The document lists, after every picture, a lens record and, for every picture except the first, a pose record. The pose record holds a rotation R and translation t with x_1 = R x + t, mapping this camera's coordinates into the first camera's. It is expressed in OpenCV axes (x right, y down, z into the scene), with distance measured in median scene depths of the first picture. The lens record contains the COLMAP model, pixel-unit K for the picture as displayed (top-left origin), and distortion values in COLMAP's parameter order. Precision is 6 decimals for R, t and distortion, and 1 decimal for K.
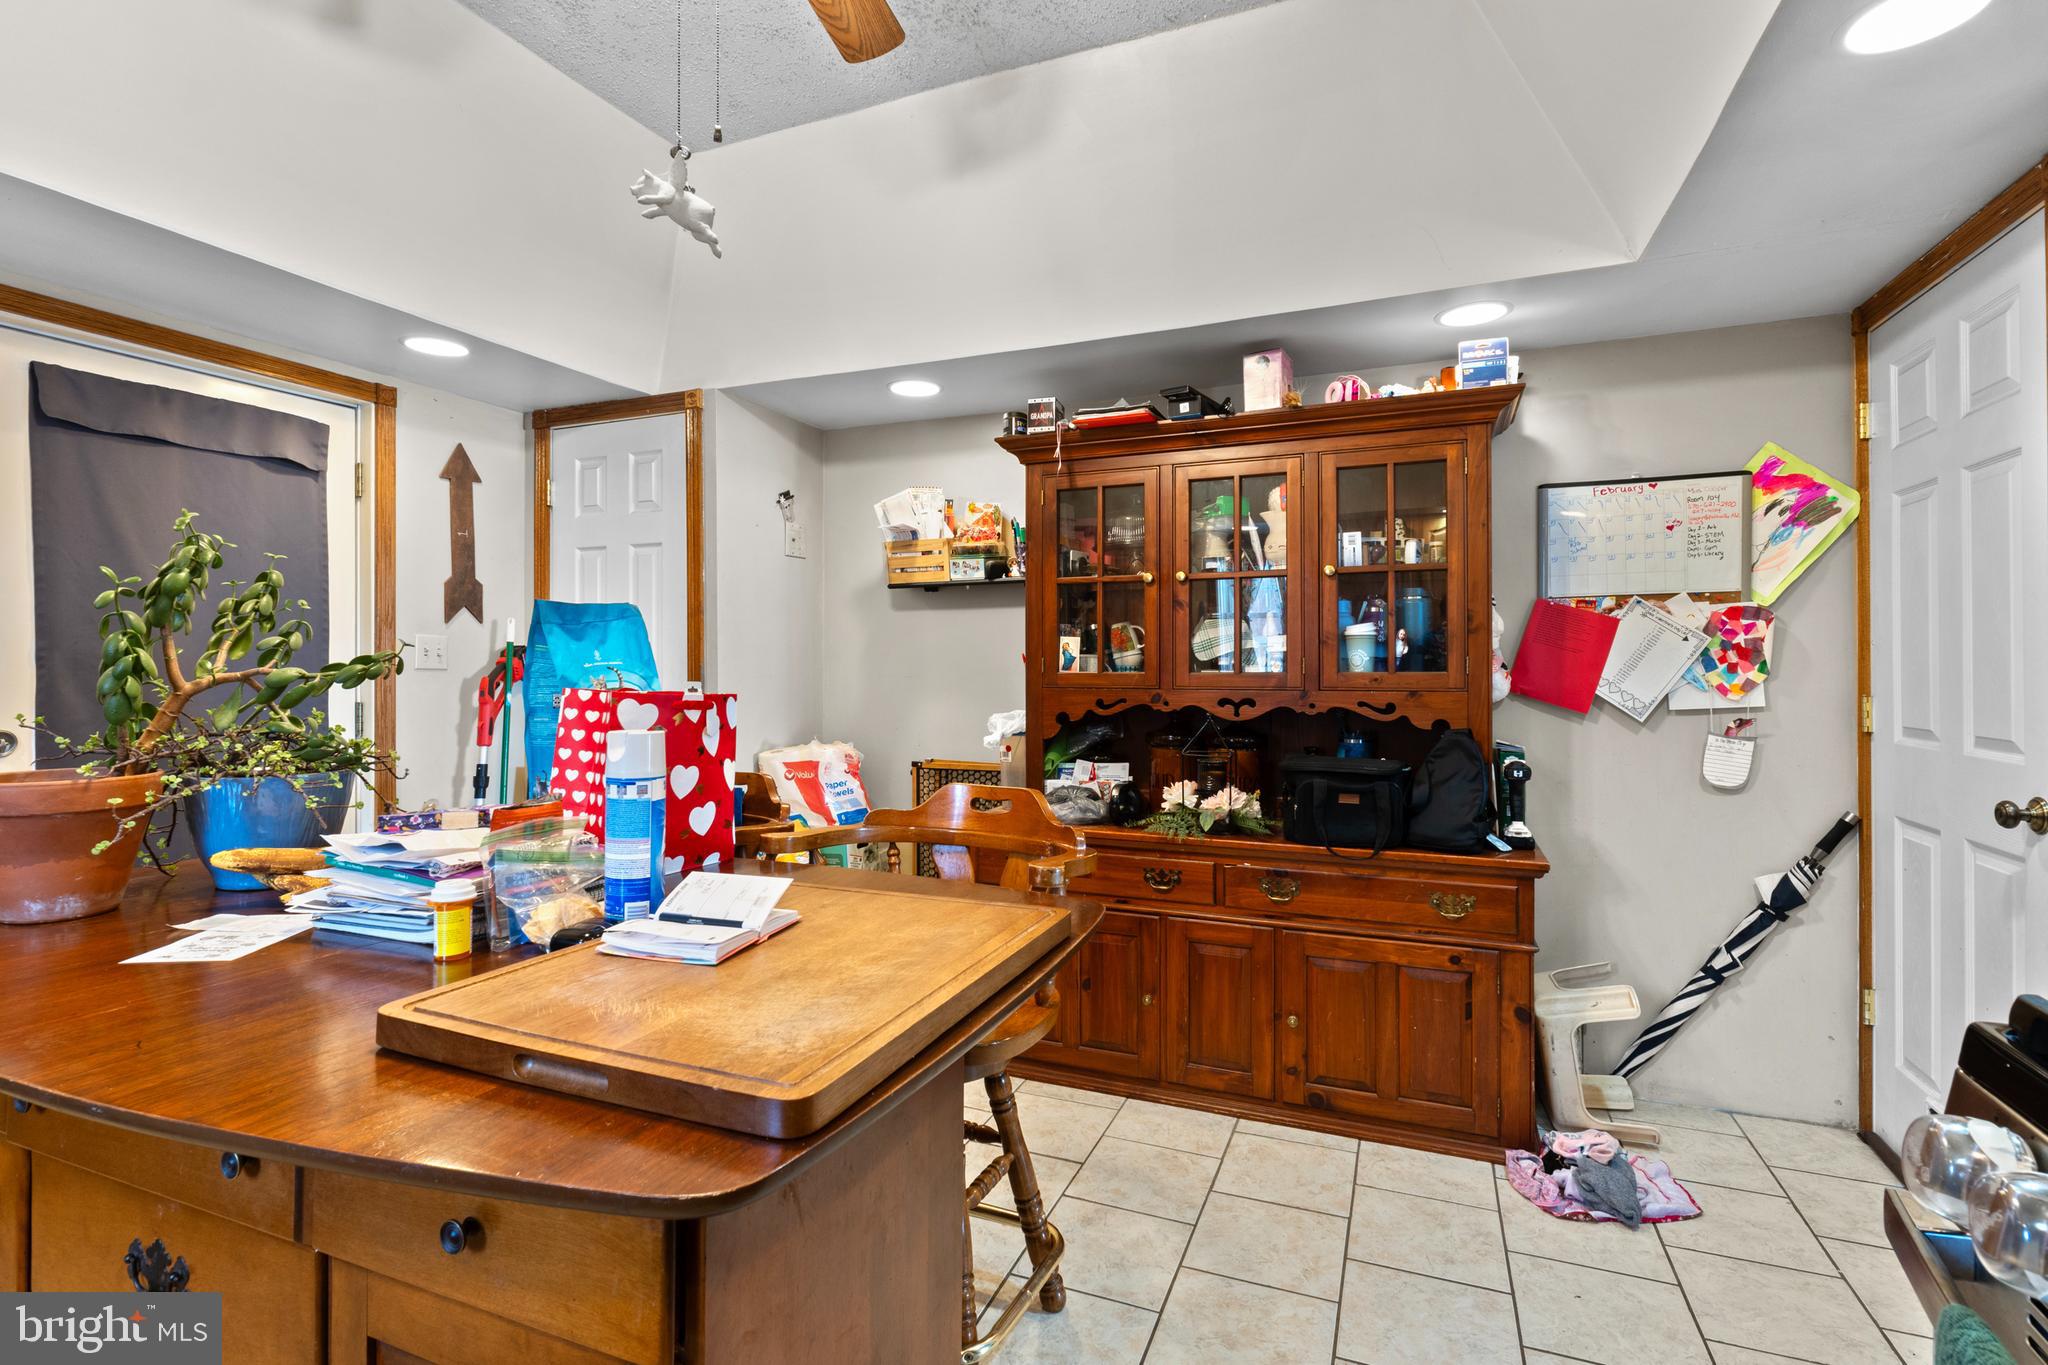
lens RADIAL K [[975.5, 0, 1015.5], [0, 975.5, 674.2], [0, 0, 1]] dist [-0.004093, -0.001050]
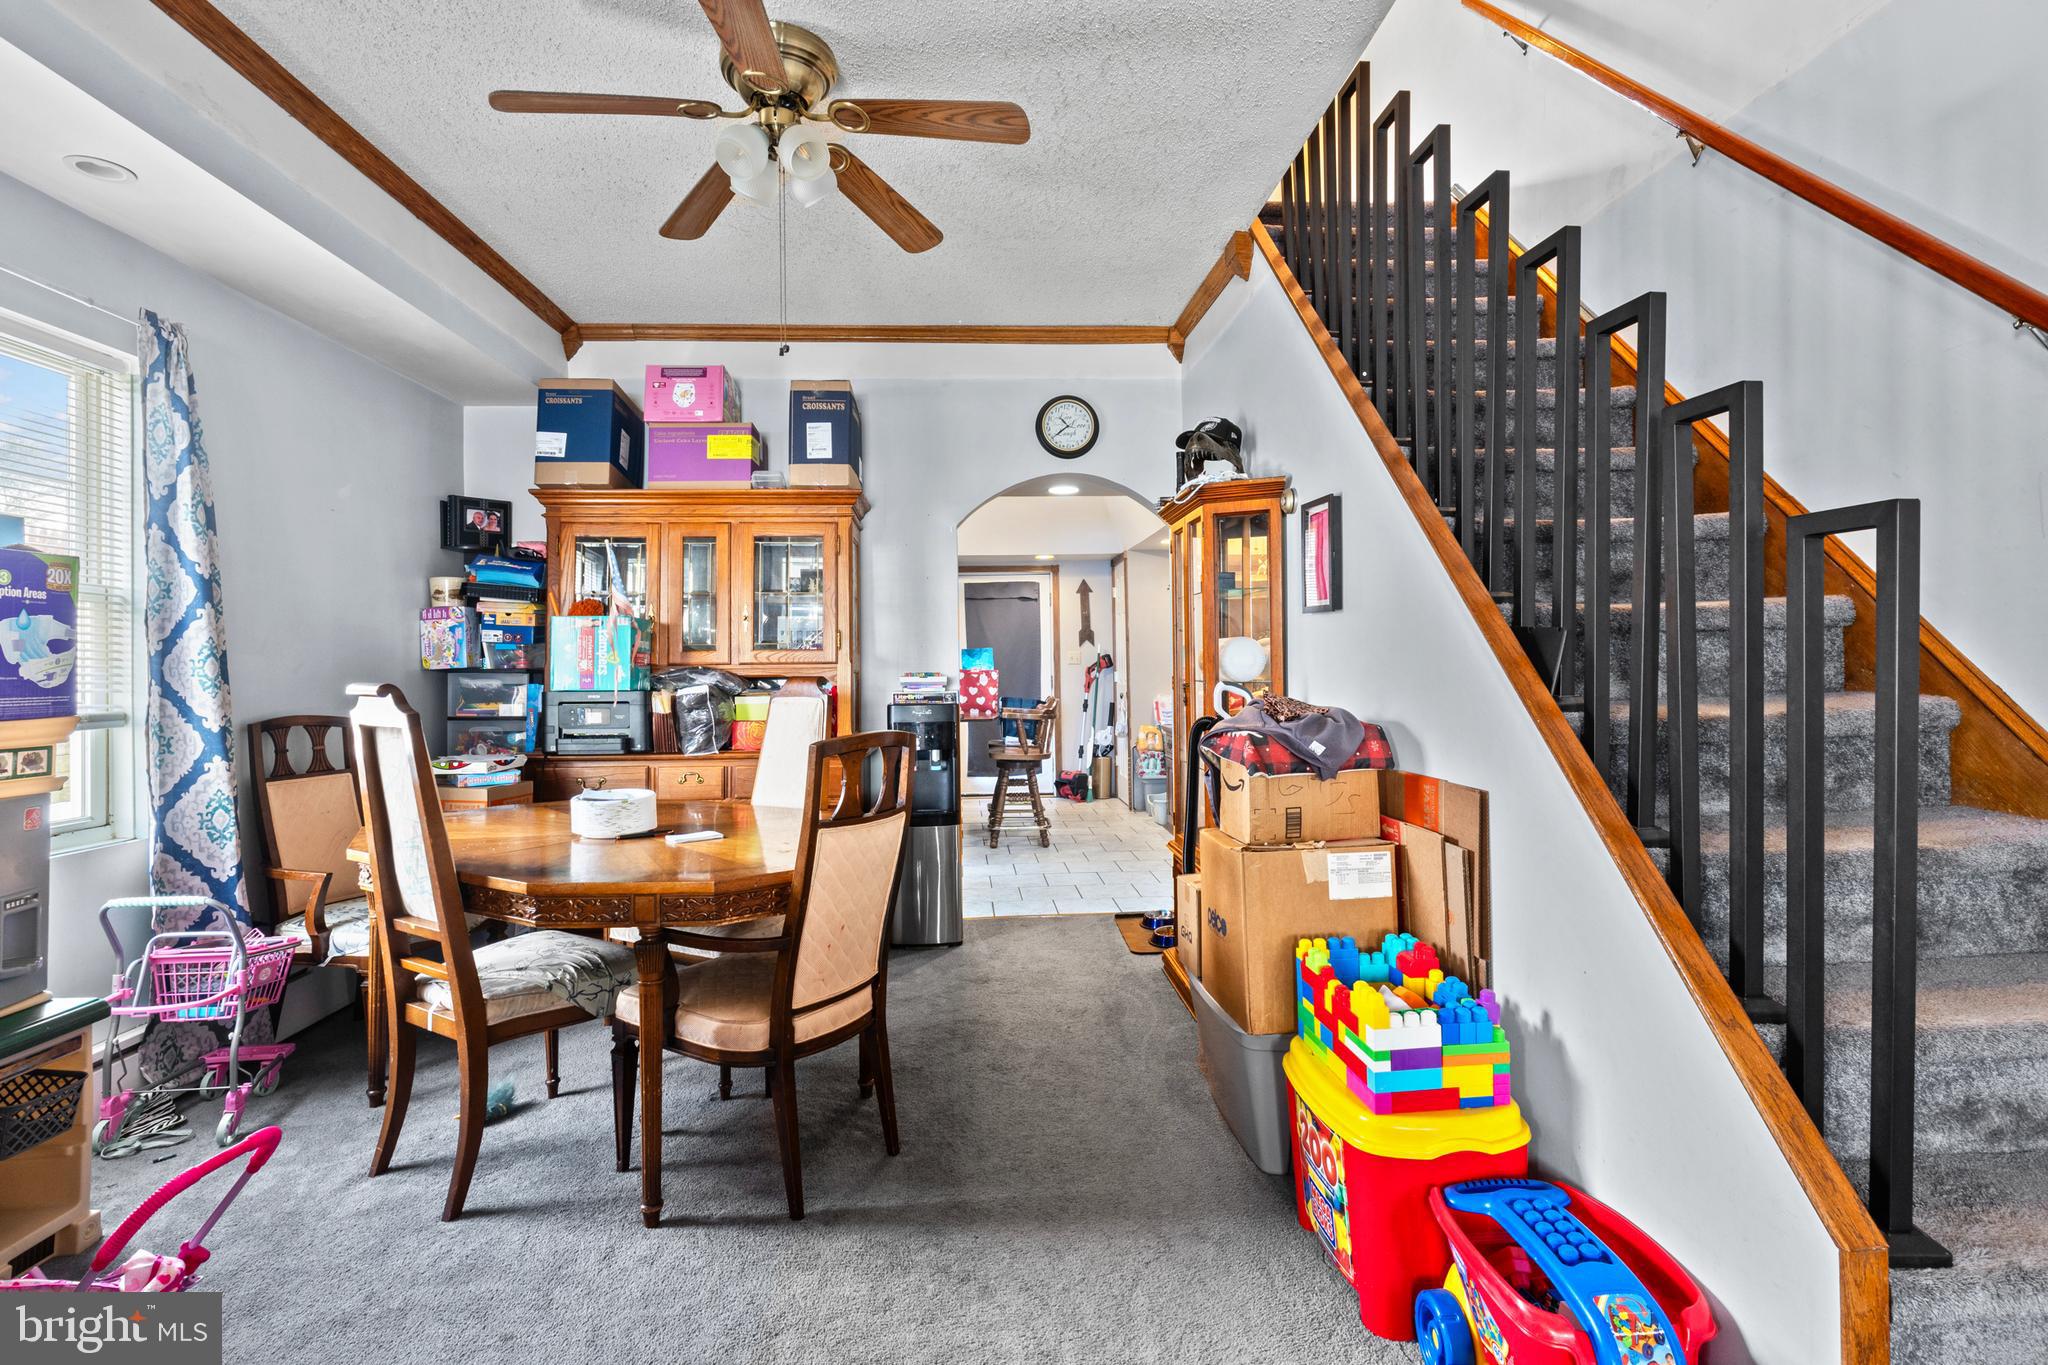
lens RADIAL K [[975.5, 0, 1029.3], [0, 975.5, 652.6], [0, 0, 1]] dist [-0.004093, -0.001050]
pose [[0.434767, -0.021581, -0.900284, 1.787488], [0.013435, 0.999757, -0.017477, 0.009348], [0.900443, -0.004497, 0.434952, -0.297417]]
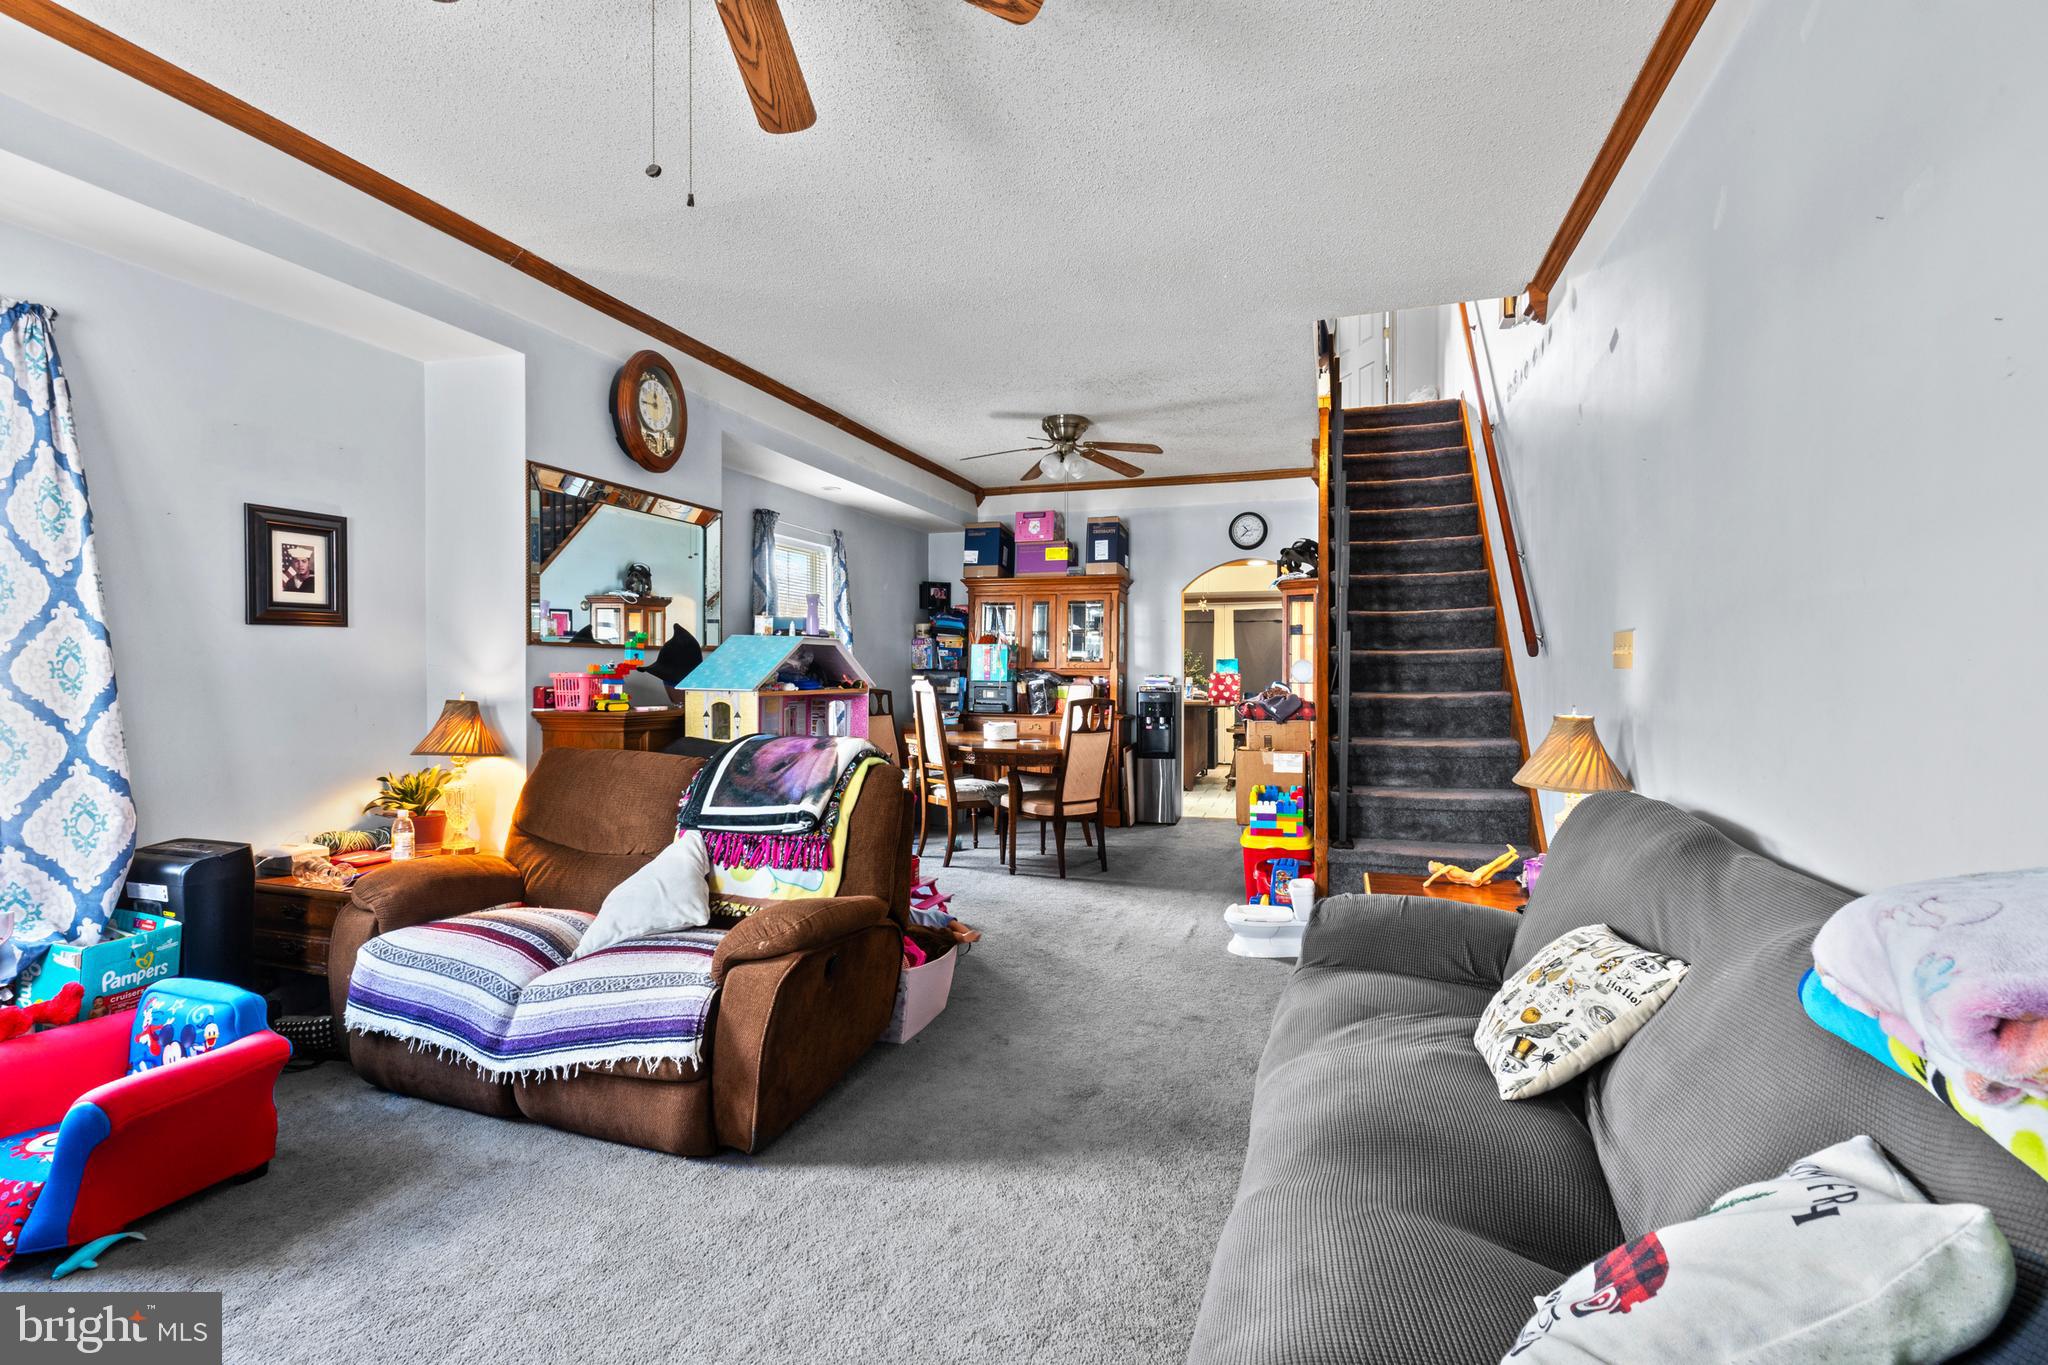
lens RADIAL K [[975.5, 0, 1021.9], [0, 975.5, 675.9], [0, 0, 1]] dist [-0.004093, -0.001050]
pose [[0.076172, 0.004479, -0.997085, 2.896216], [-0.003165, 0.999986, 0.004250, 0.004528], [0.997090, 0.002832, 0.076185, -0.364600]]
